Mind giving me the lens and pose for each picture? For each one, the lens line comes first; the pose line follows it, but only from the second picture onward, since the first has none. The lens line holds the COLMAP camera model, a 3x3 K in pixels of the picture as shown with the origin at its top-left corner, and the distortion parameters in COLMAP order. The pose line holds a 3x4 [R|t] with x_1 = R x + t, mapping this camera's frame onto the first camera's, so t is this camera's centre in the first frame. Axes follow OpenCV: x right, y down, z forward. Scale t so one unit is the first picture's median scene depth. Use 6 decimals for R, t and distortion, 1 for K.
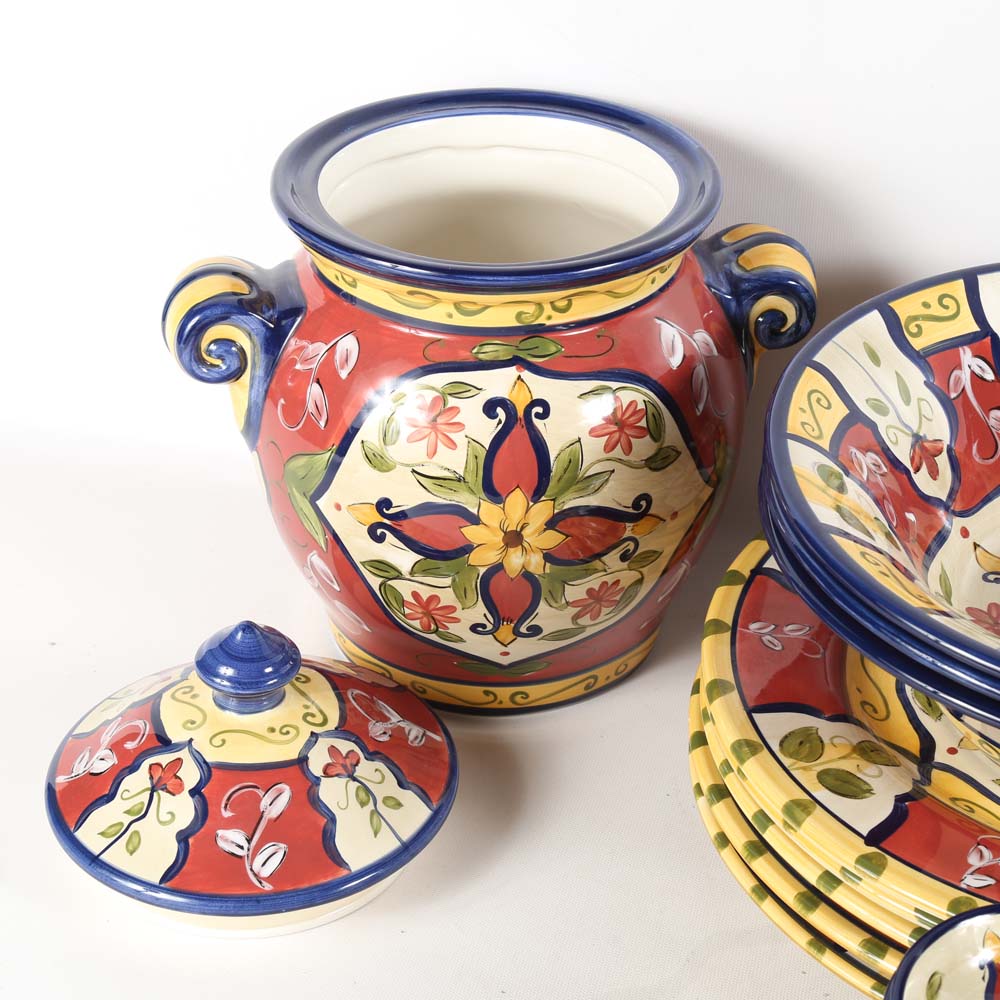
lens RADIAL K [[2201.5, 0, 485.2], [0, 2201.5, 501.4], [0, 0, 1]] dist [0.102546, 0.054573]
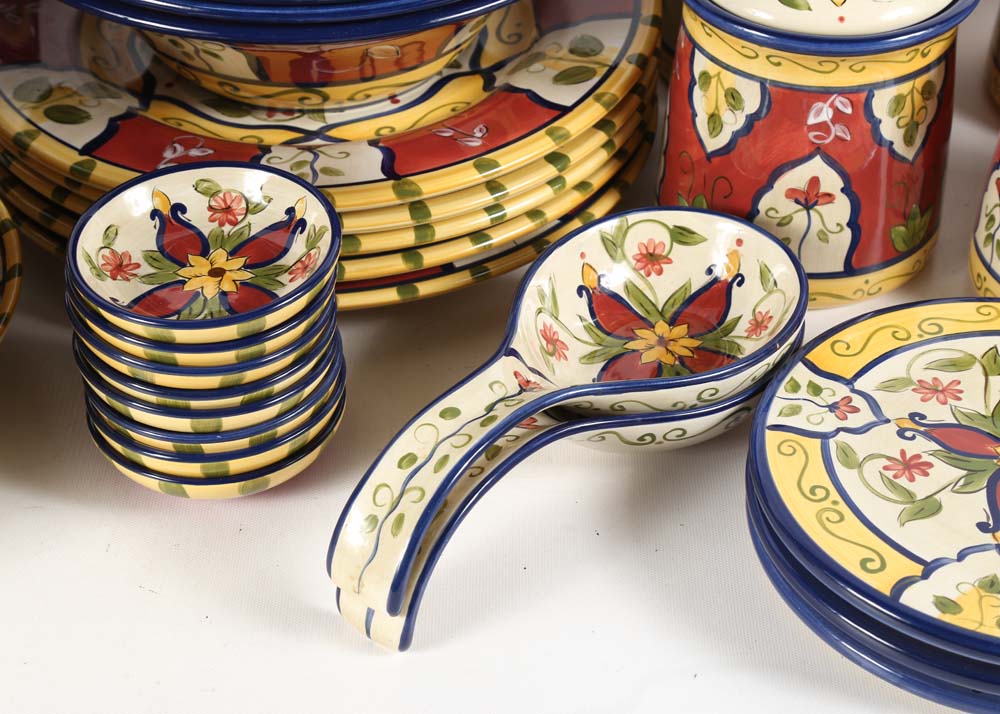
lens RADIAL K [[2017.0, 0, 500.0], [0, 2017.0, 357.0], [0, 0, 1]] dist [0.210714, 0.127781]
pose [[0.970702, -0.157438, 0.181523, 0.155882], [0.131900, 0.980581, 0.145132, 0.117152], [-0.200848, -0.116937, 0.972618, -0.133246]]
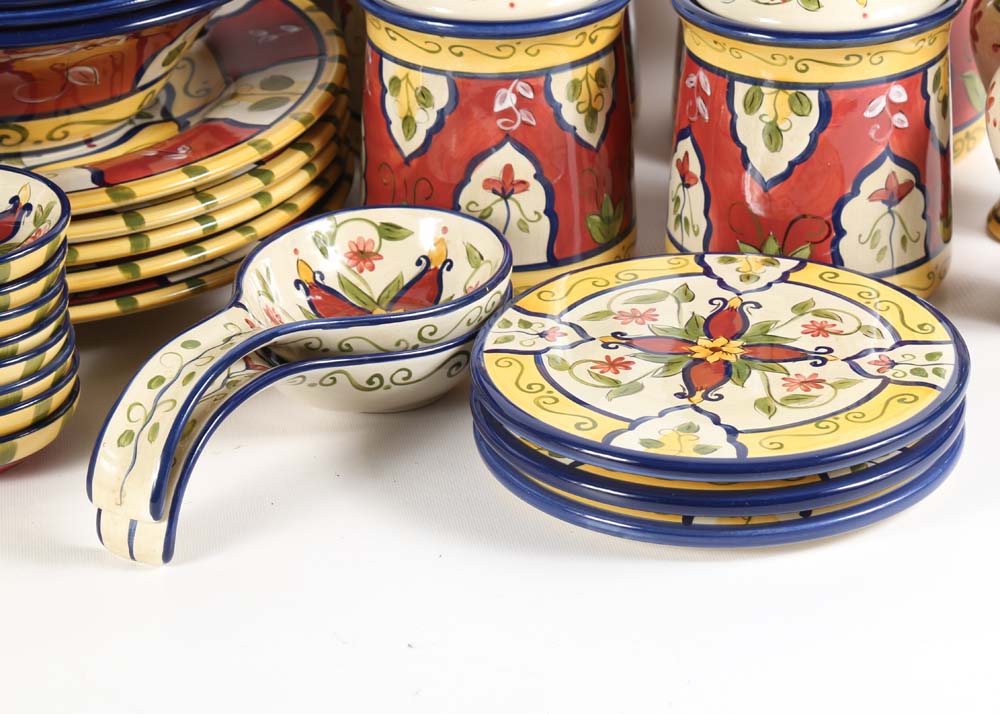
lens RADIAL K [[3114.2, 0, 497.4], [0, 3114.2, 398.7], [0, 0, 1]] dist [0.475866, -0.358336]
pose [[0.921489, -0.195705, 0.335496, -0.070201], [0.220536, 0.974670, -0.037178, 0.372605], [-0.319722, 0.108248, 0.941308, -0.690905]]
